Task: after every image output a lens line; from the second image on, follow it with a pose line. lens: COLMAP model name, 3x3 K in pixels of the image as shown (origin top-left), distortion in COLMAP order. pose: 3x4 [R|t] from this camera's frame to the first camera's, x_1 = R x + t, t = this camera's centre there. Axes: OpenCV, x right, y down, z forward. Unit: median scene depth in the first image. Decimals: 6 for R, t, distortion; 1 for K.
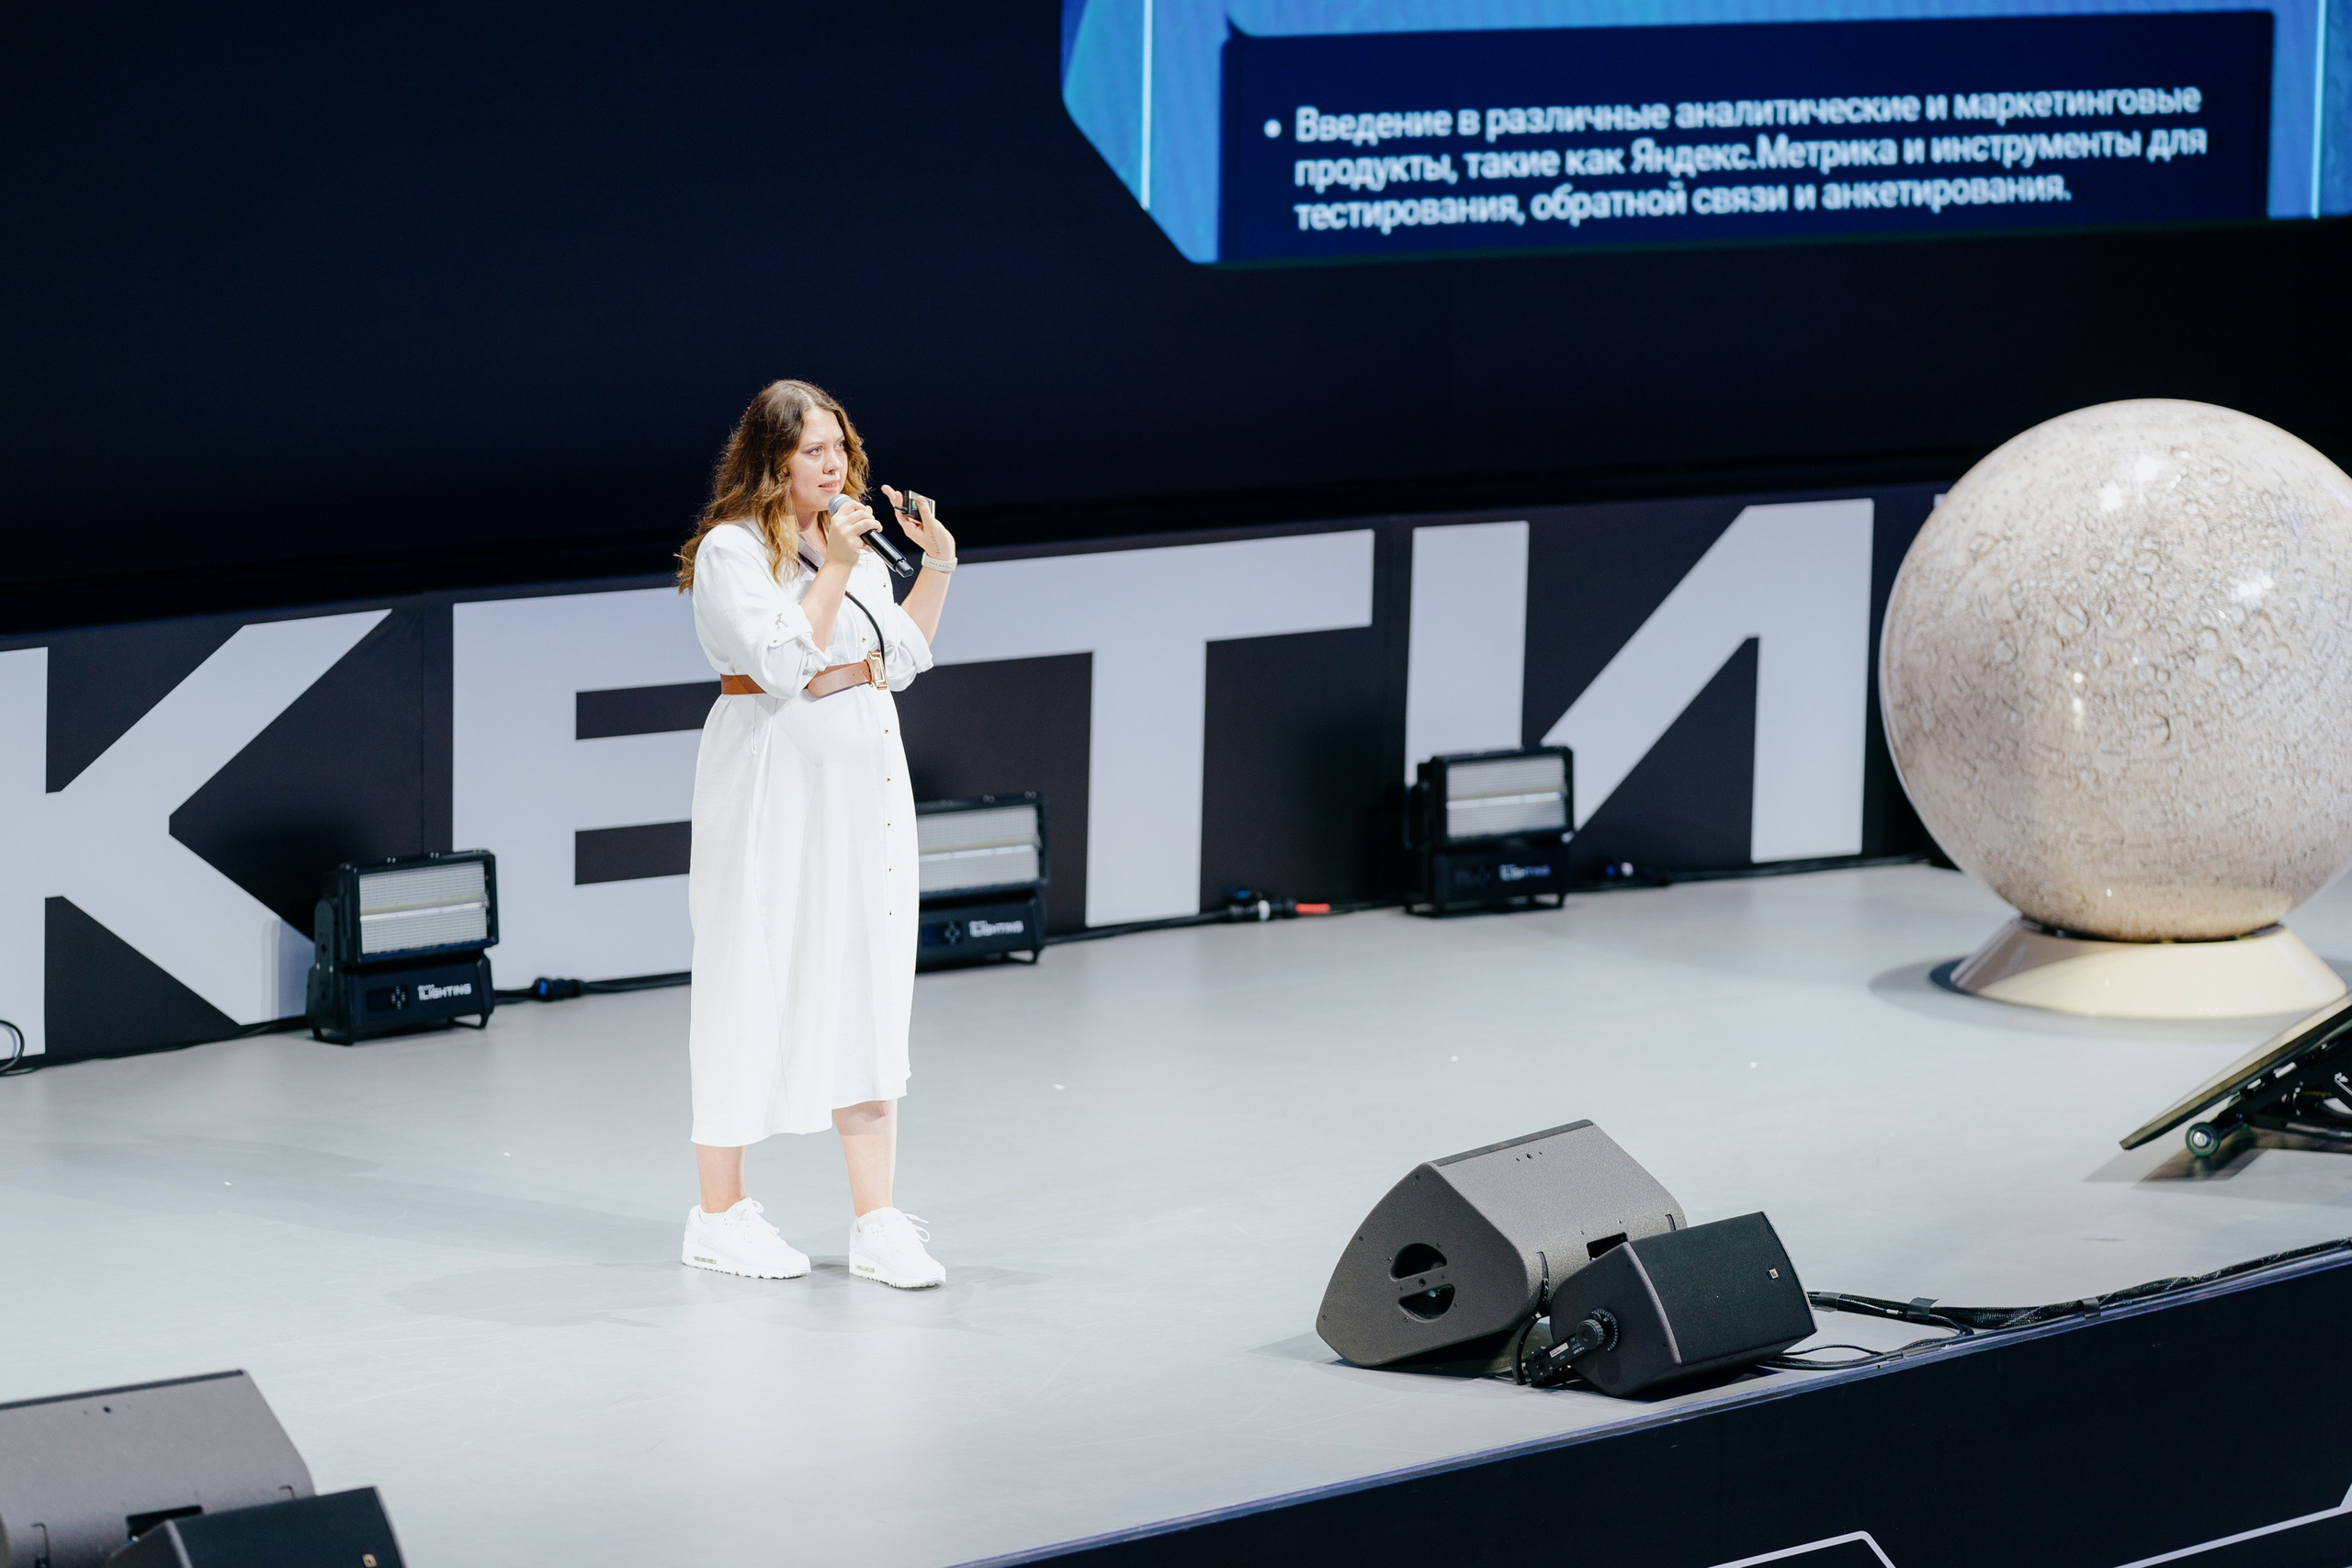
lens RADIAL K [[8906.3, 0, 1176.0], [0, 8906.3, 784.0], [0, 0, 1]] dist [-0.086664, 3.616185]
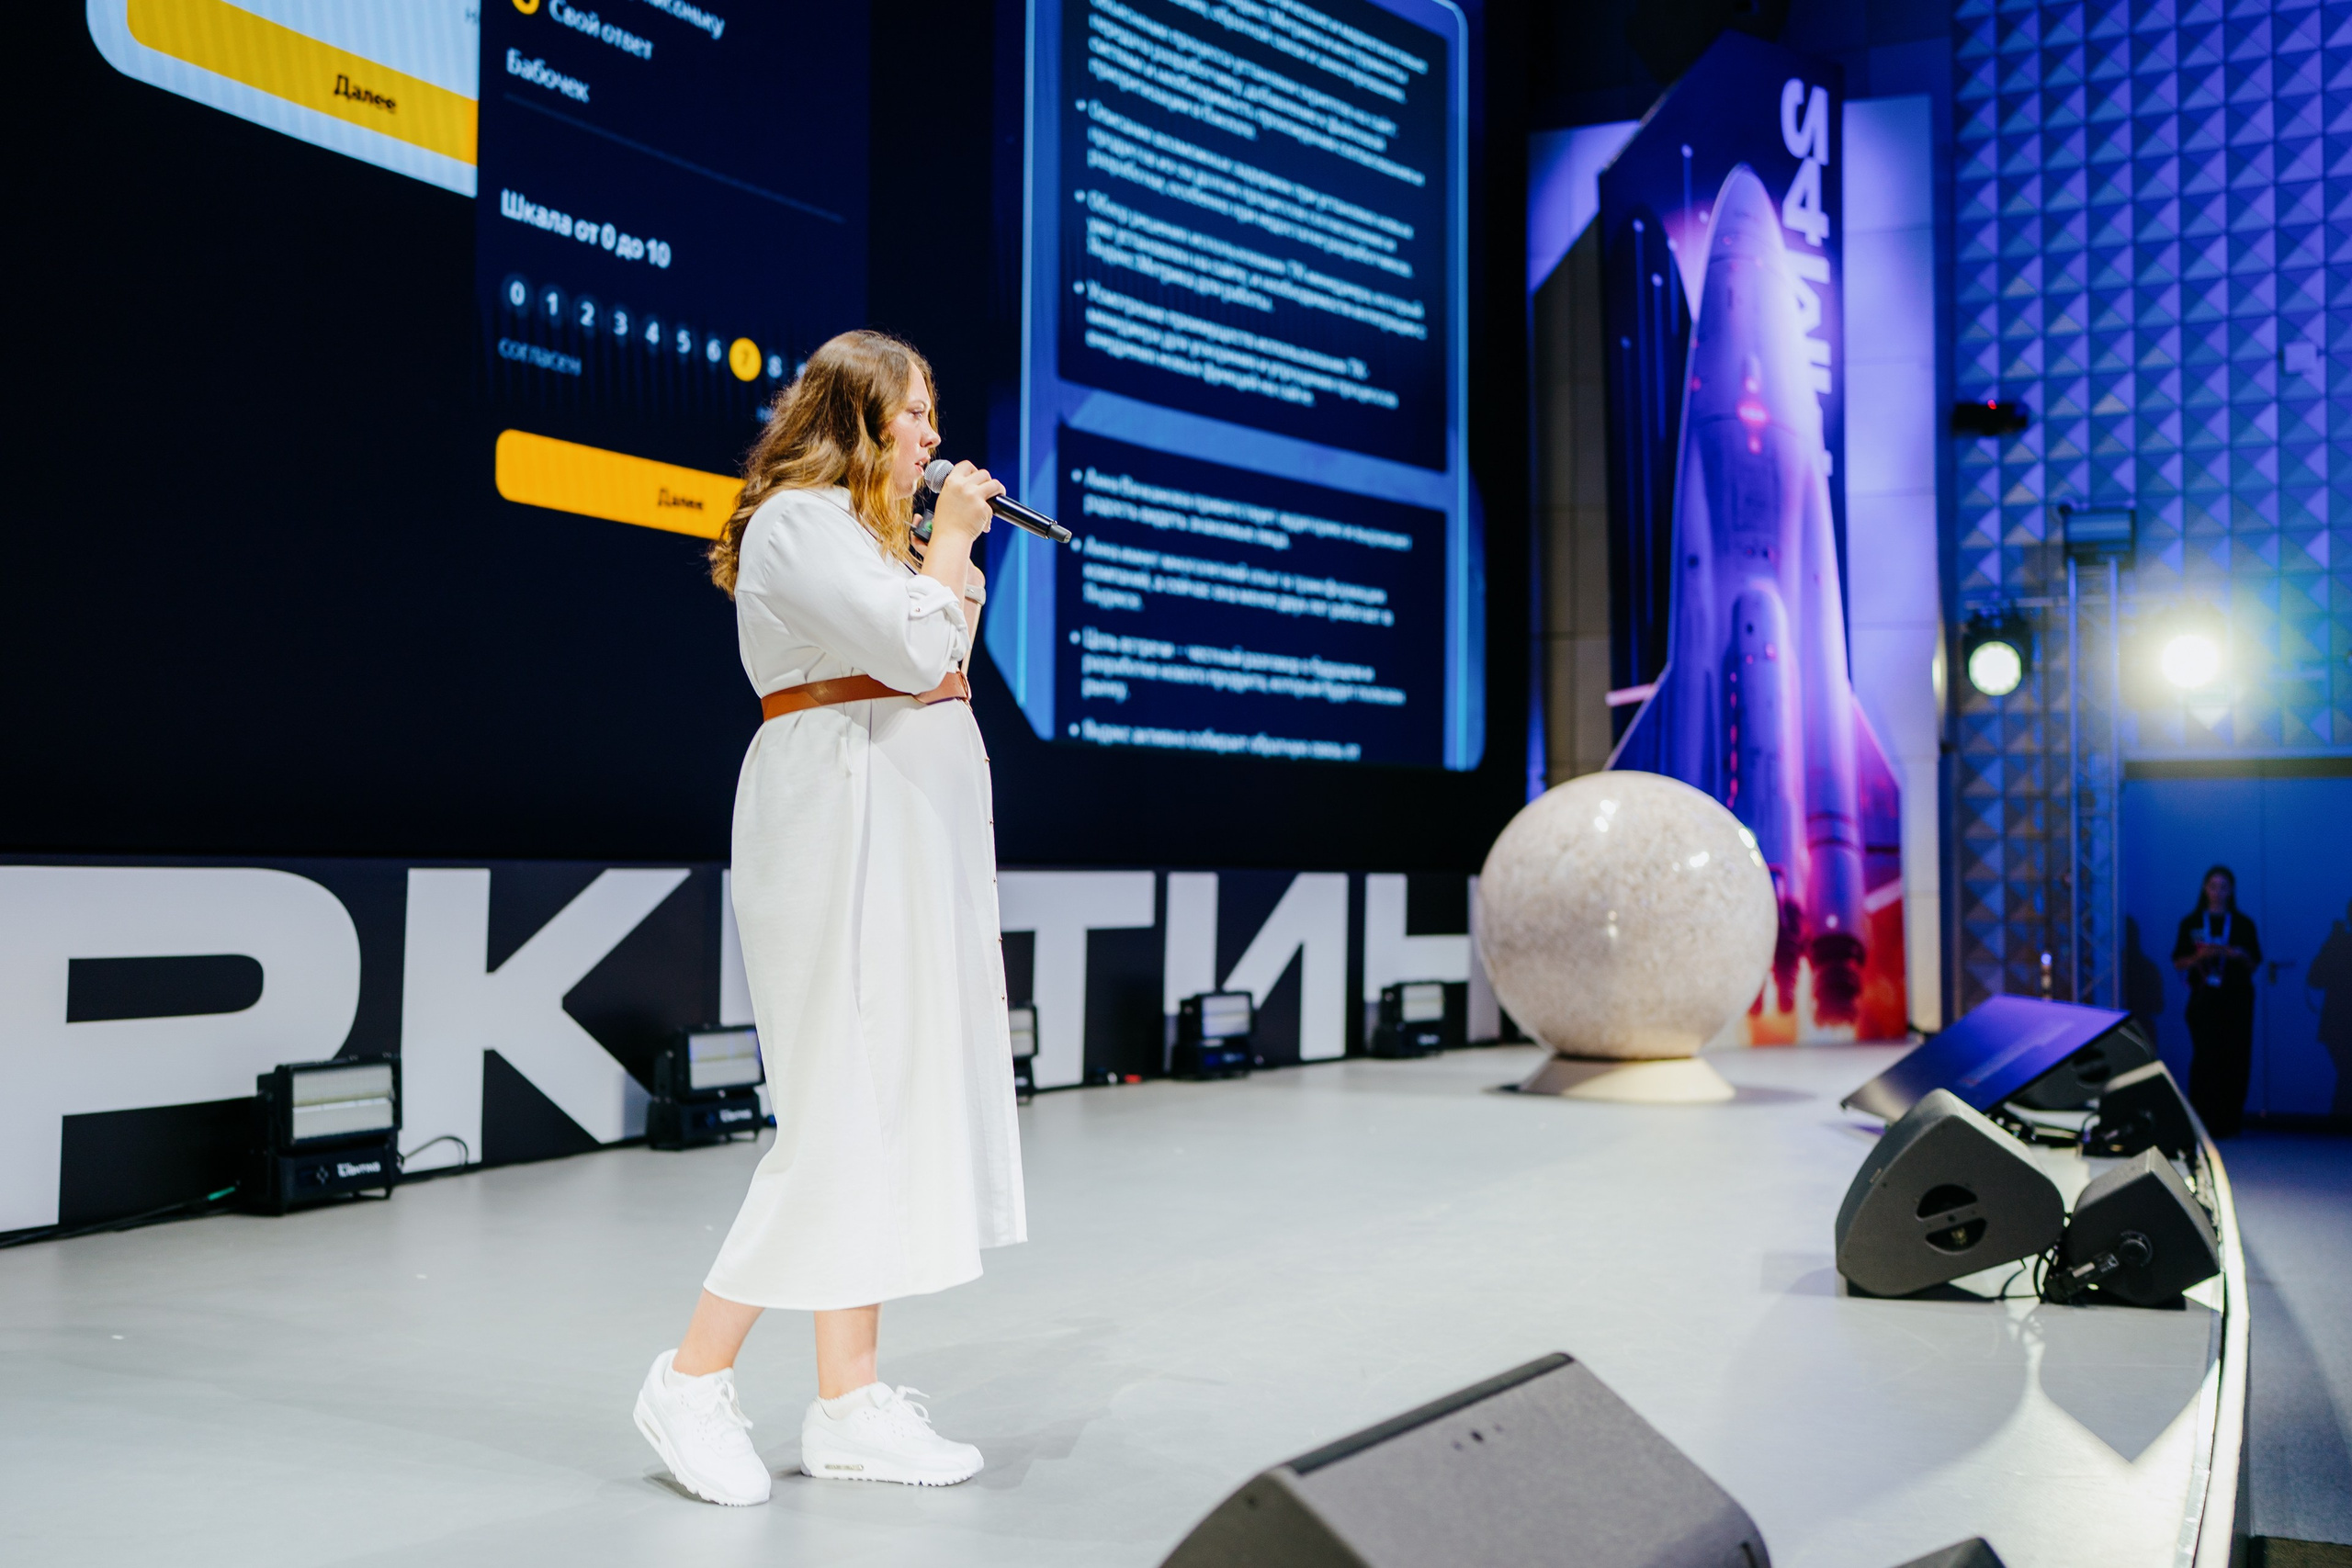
lens RADIAL K [[2258.4, 0, 1172.9], [0, 2258.4, 814.5], [0, 0, 1]] dist [0.004100, 0.004656]
pose [[0.952012, 0.001815, 0.306055, -0.119811], [0.048929, 0.986219, -0.158046, 0.034498], [-0.302124, 0.165437, 0.938804, 0.563773]]
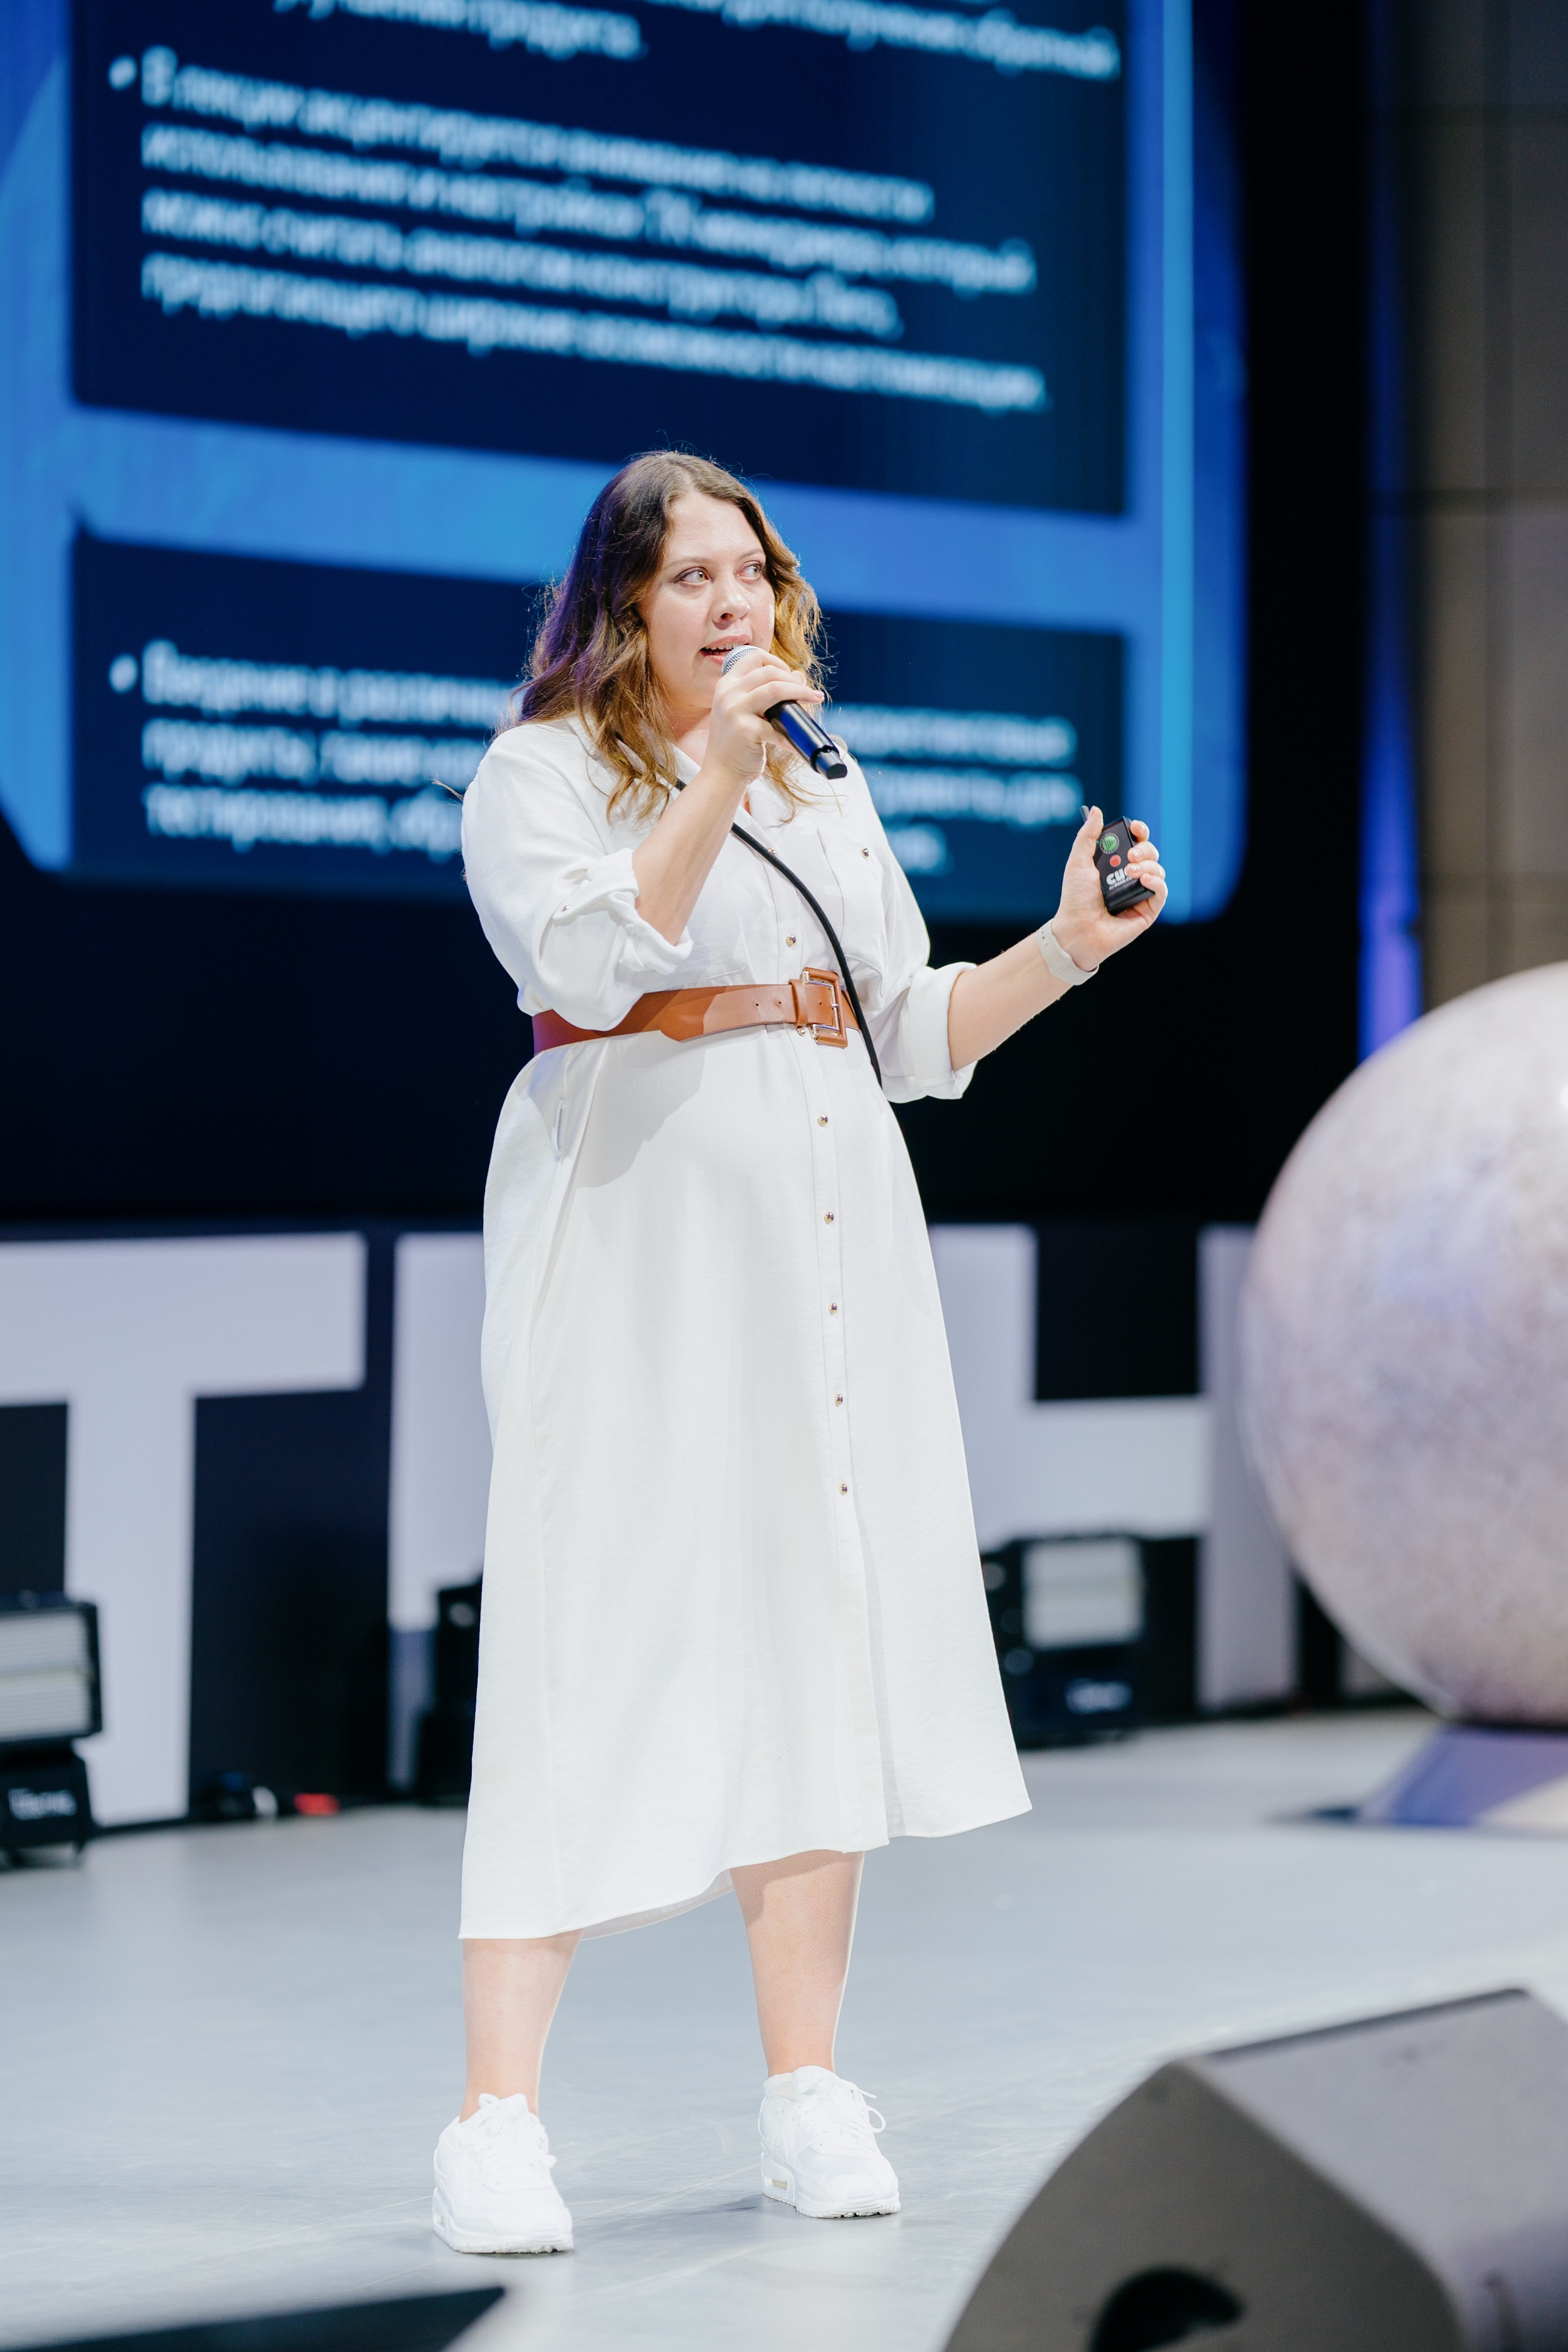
lens RADIAL K [[8907.1, 0, 784.0], [0, 8907.1, 1176.0], [0, 0, 1]] dist [-0.086664, 3.616185]
pose [[0.917793, -0.014713, 0.396786, -0.218492], [0.069330, 0.989900, -0.123658, 0.052836], [-0.390959, 0.141001, 0.909543, 0.381101]]
